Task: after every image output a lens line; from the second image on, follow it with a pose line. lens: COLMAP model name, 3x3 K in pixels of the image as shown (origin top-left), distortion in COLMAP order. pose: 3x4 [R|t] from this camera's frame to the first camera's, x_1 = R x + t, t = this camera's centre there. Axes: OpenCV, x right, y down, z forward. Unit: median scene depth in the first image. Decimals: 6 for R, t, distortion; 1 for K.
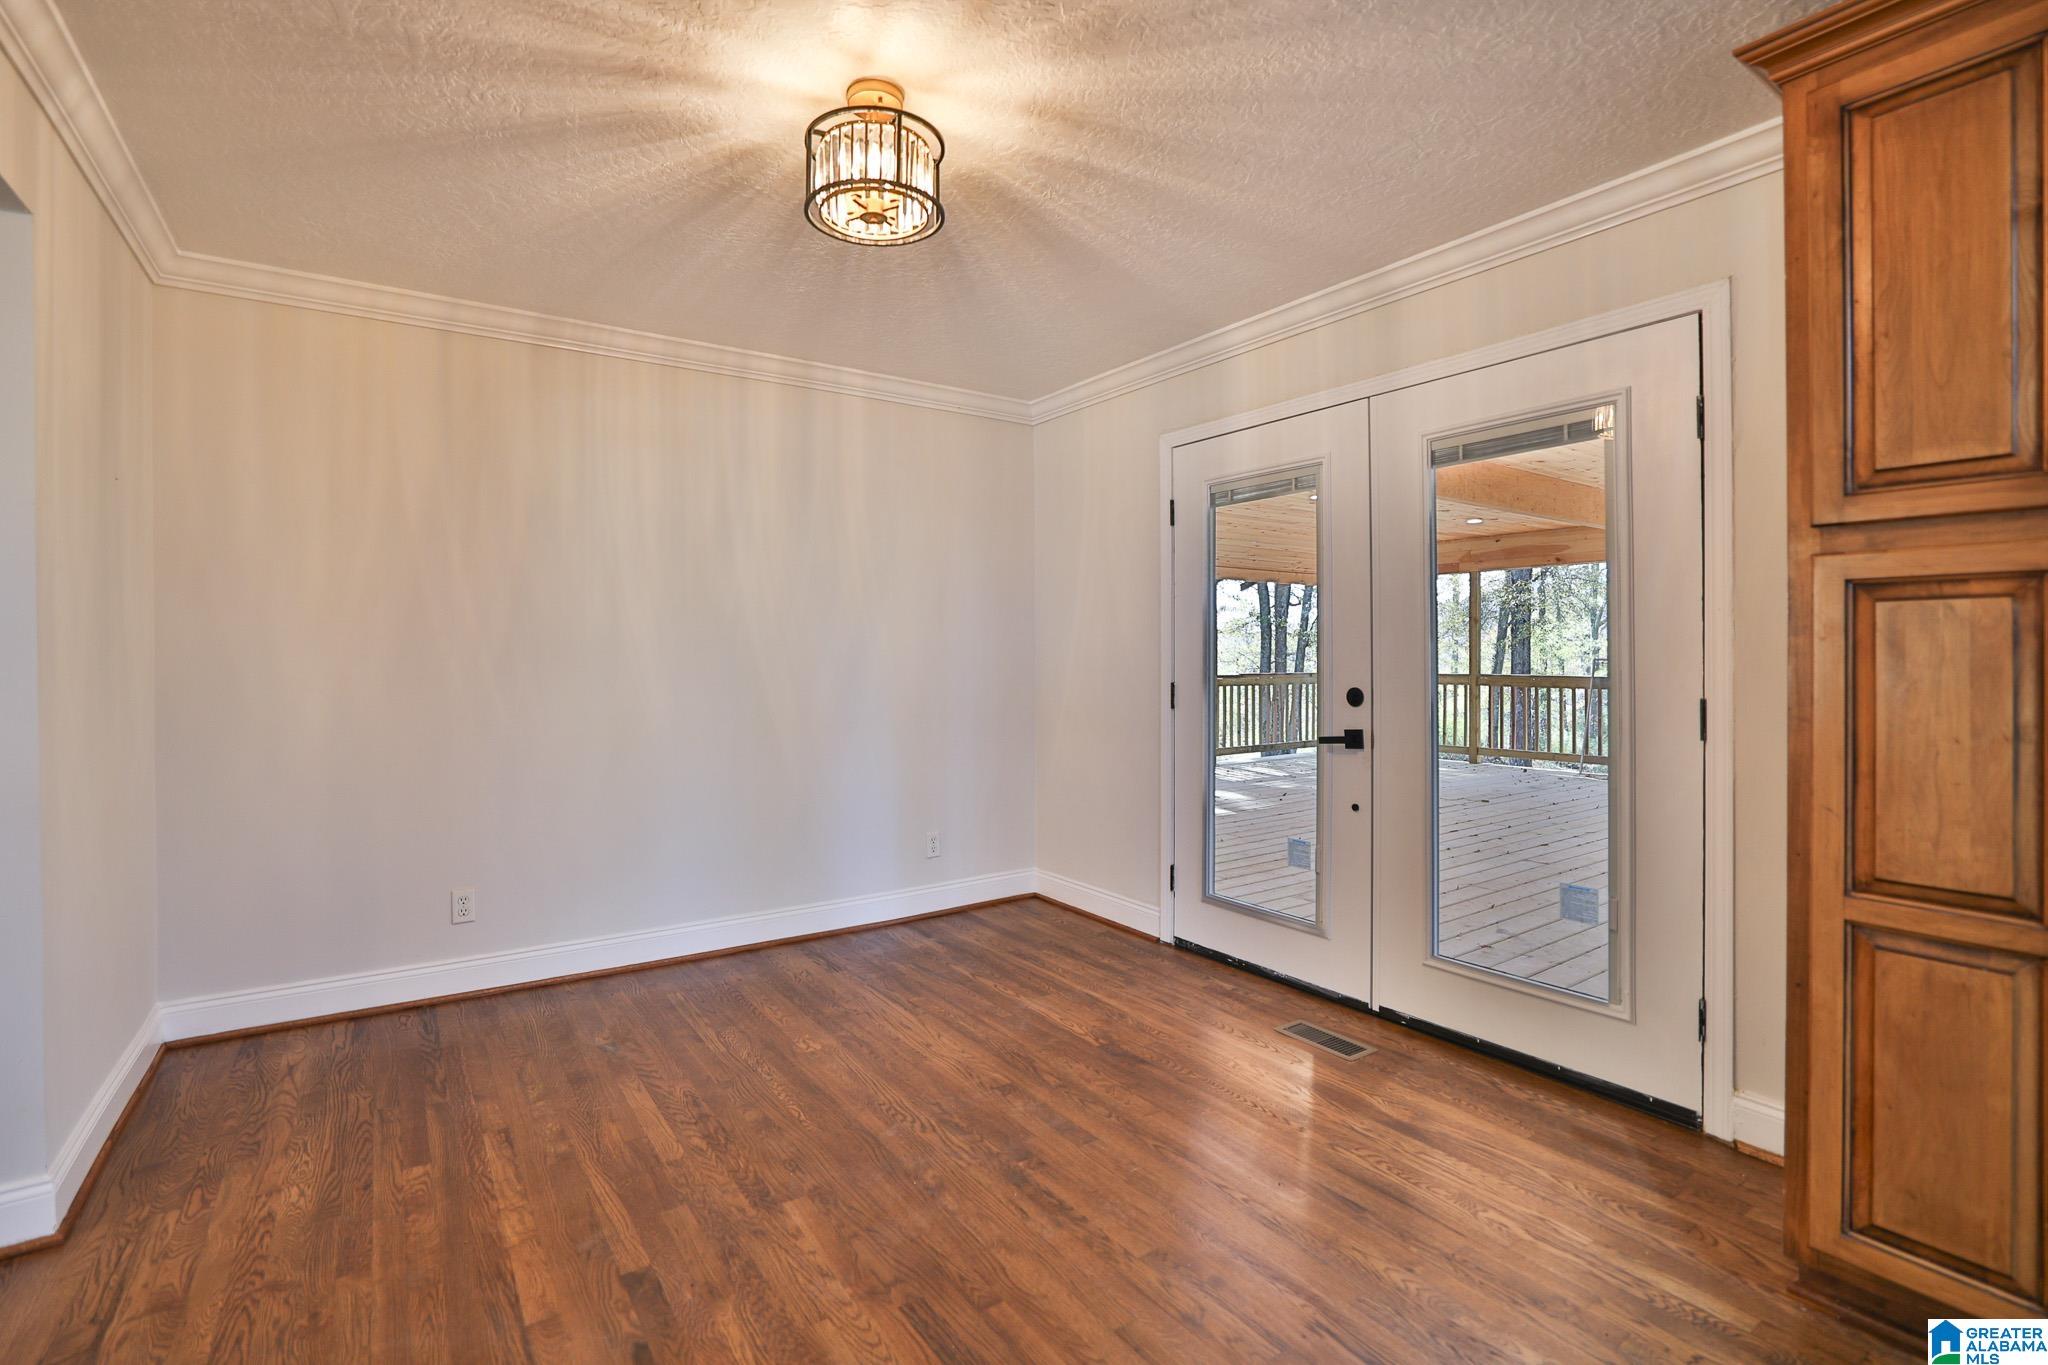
lens RADIAL K [[932.9, 0, 1011.6], [0, 932.9, 671.0], [0, 0, 1]] dist [-0.049037, 0.017199]
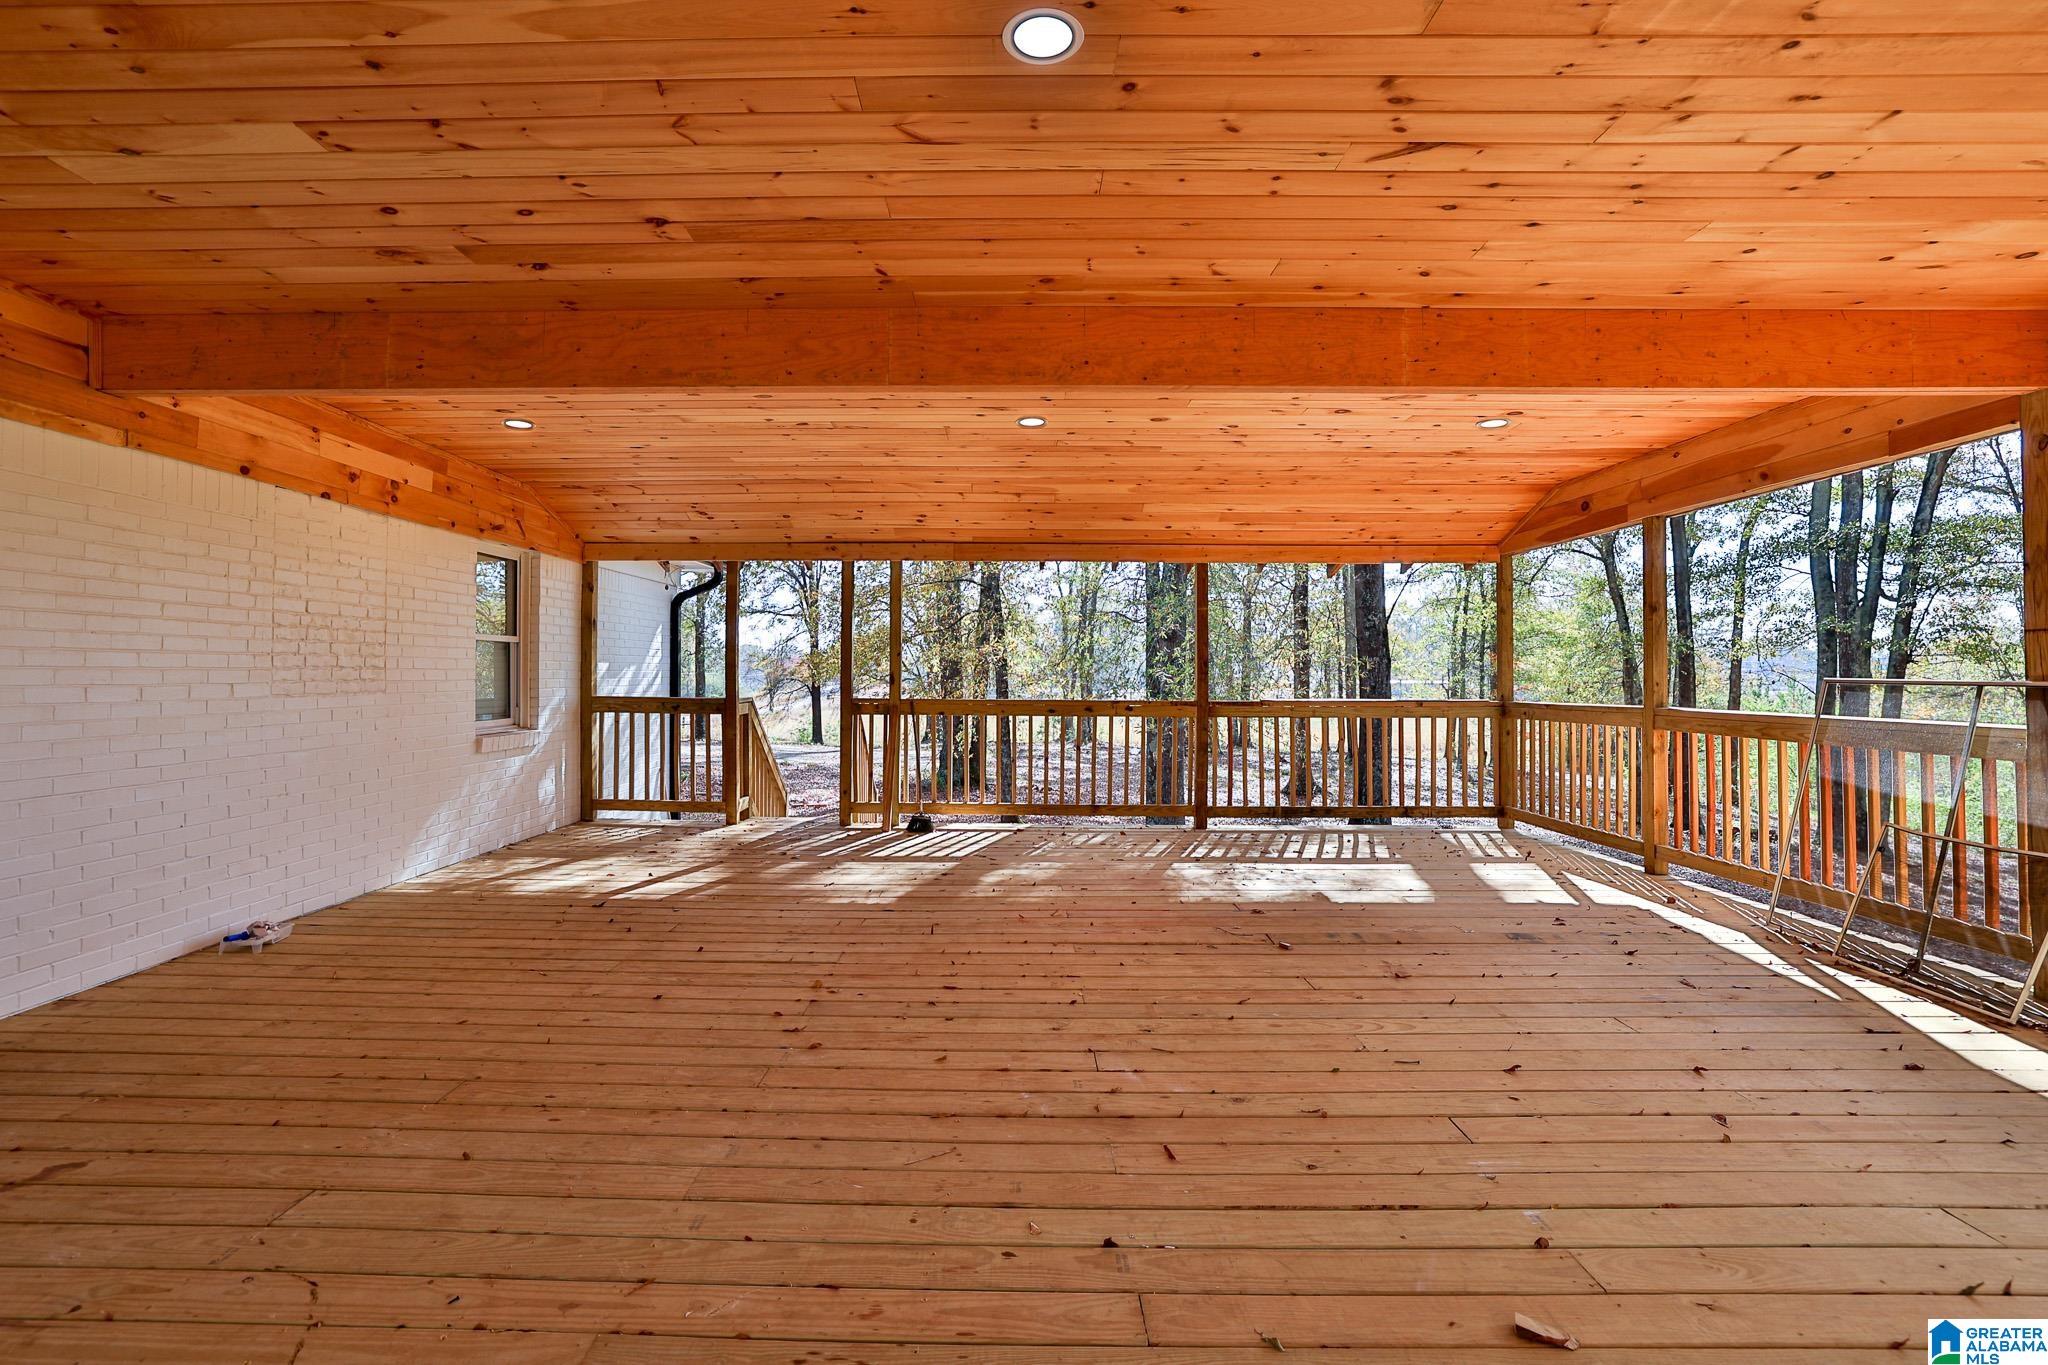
lens RADIAL K [[934.9, 0, 997.0], [0, 934.9, 667.5], [0, 0, 1]] dist [-0.050728, 0.019817]
pose [[0.808675, -0.002778, -0.588249, 0.504770], [-0.012611, 0.999677, -0.022057, -0.003185], [0.588120, 0.025256, 0.808379, 0.340917]]
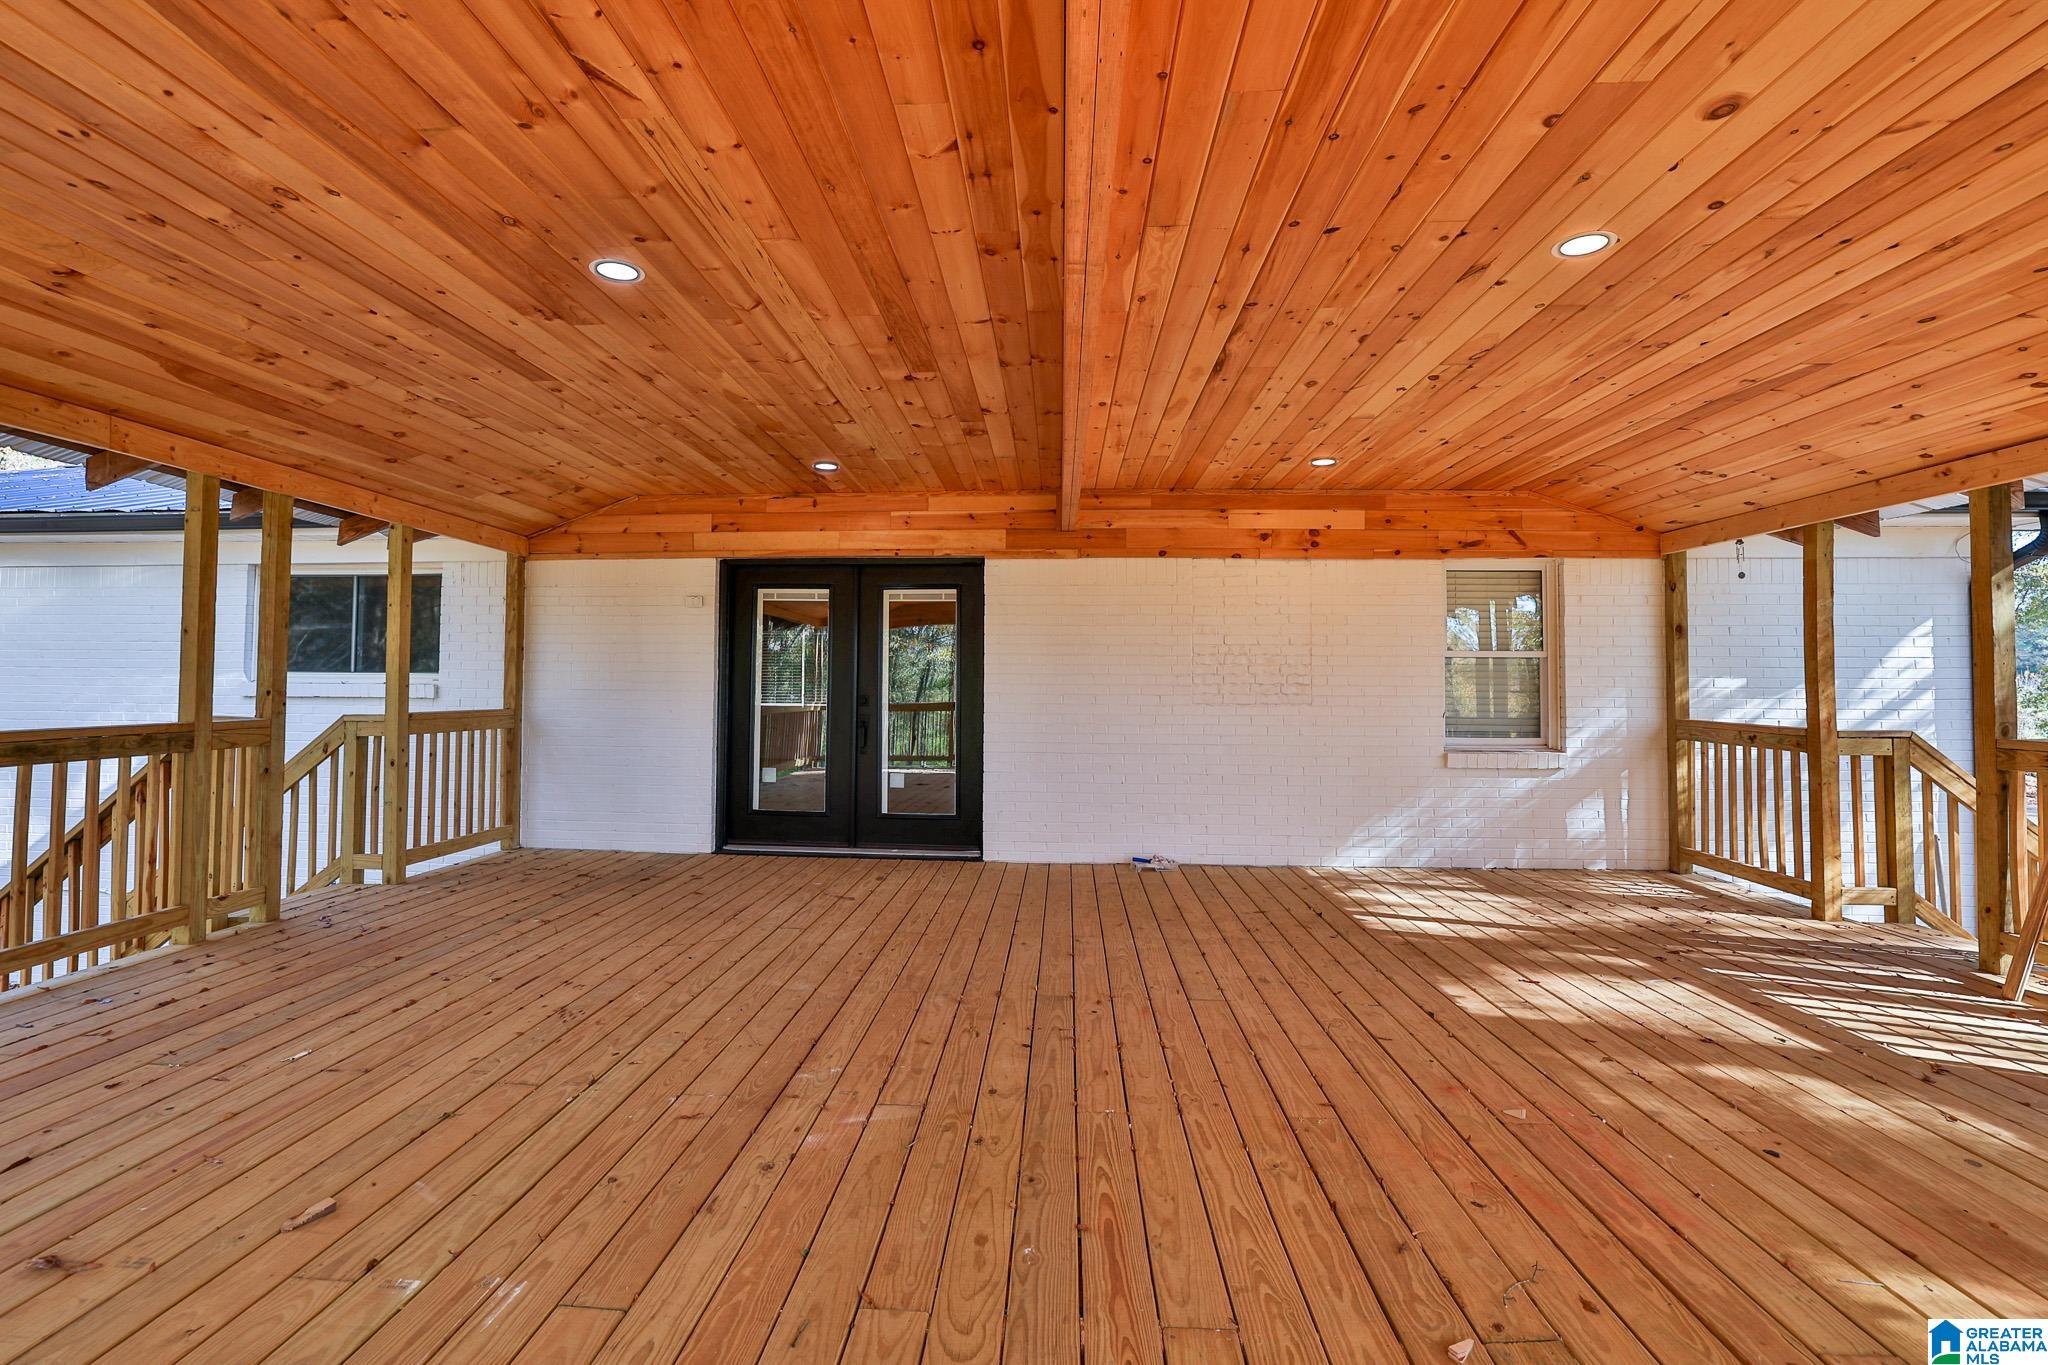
lens RADIAL K [[934.9, 0, 997.0], [0, 934.9, 667.5], [0, 0, 1]] dist [-0.050728, 0.019817]
pose [[-0.631518, -0.019710, -0.775111, 0.548613], [-0.022125, 0.999728, -0.007395, -0.011662], [0.775045, 0.012479, -0.631782, 0.763917]]
